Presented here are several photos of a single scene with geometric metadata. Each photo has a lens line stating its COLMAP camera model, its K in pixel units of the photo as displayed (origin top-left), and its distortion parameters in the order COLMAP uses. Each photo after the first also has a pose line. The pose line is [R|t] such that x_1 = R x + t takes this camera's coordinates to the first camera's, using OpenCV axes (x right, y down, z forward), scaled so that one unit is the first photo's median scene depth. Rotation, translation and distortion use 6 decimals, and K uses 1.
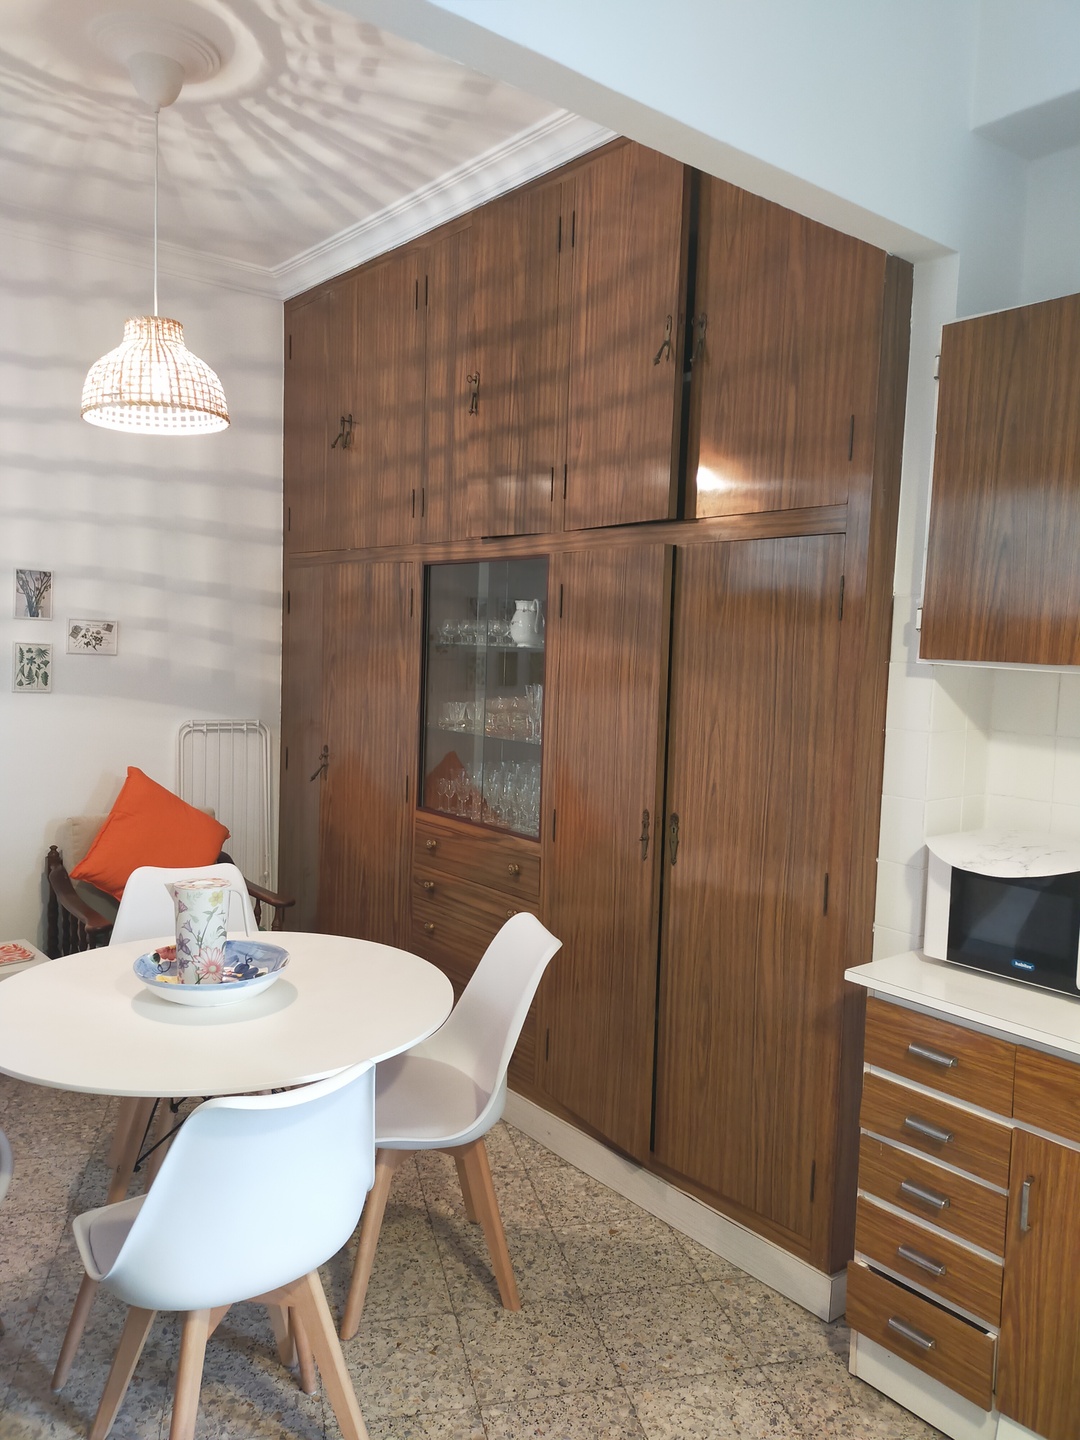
lens RADIAL K [[1063.6, 0, 537.9], [0, 1063.6, 728.9], [0, 0, 1]] dist [0.051427, -0.040727]
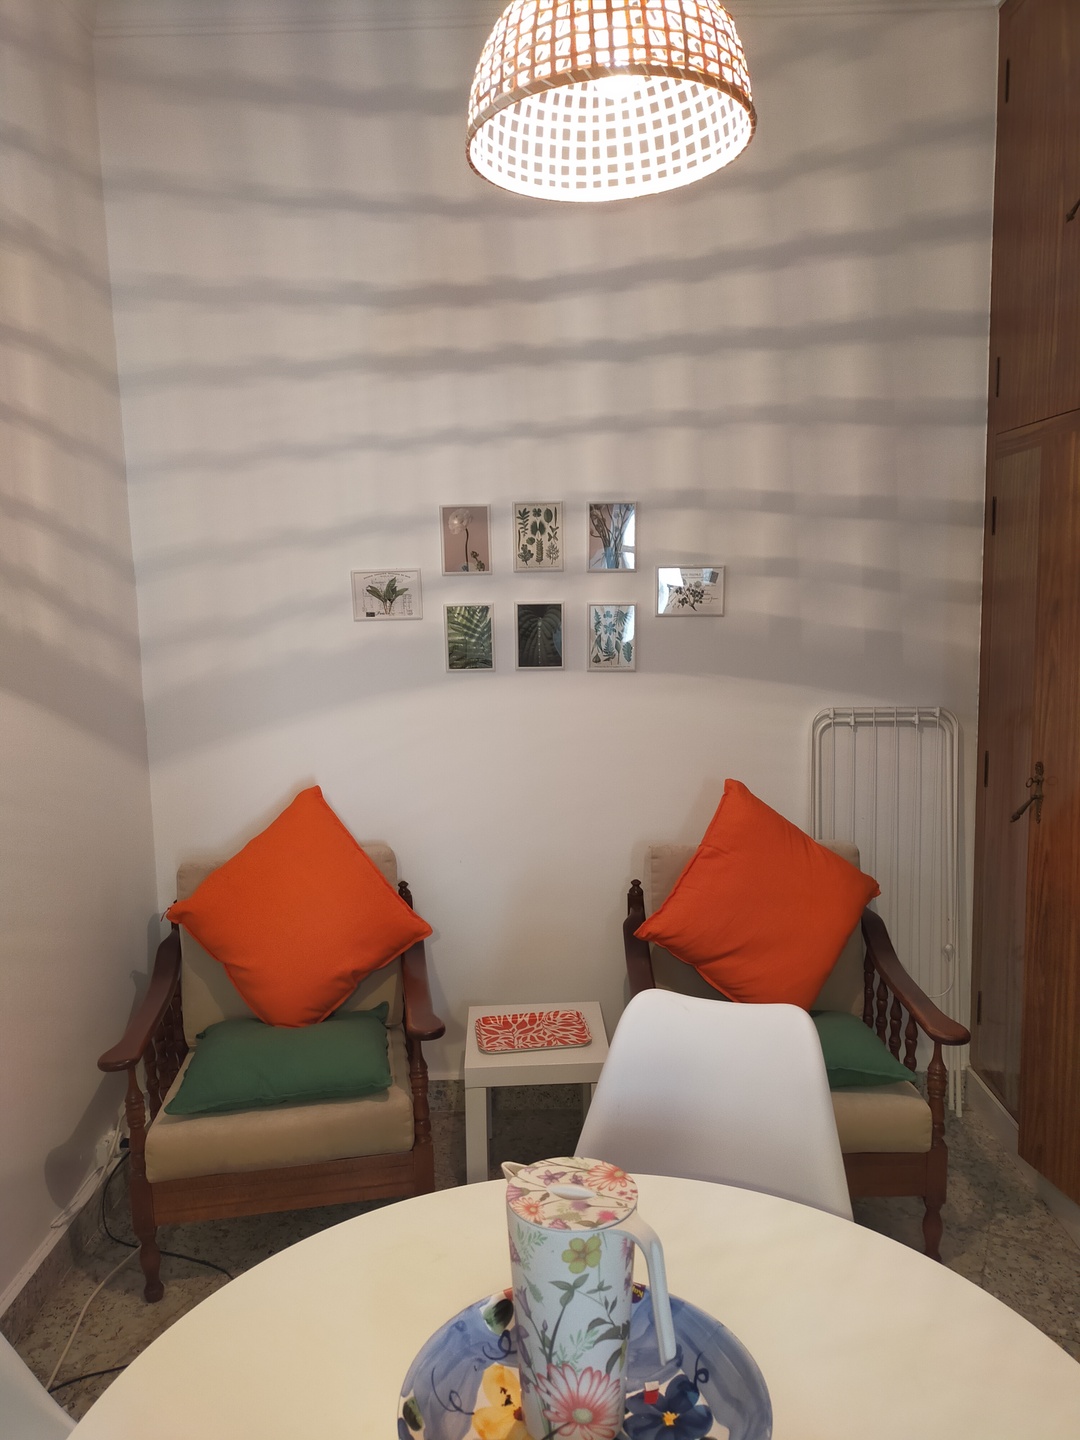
lens RADIAL K [[1063.6, 0, 537.9], [0, 1063.6, 728.9], [0, 0, 1]] dist [0.051427, -0.040727]
pose [[0.764550, 0.034781, -0.643625, -0.025421], [-0.001567, 0.998640, 0.052105, -0.021633], [0.644562, -0.038829, 0.763565, 0.271619]]
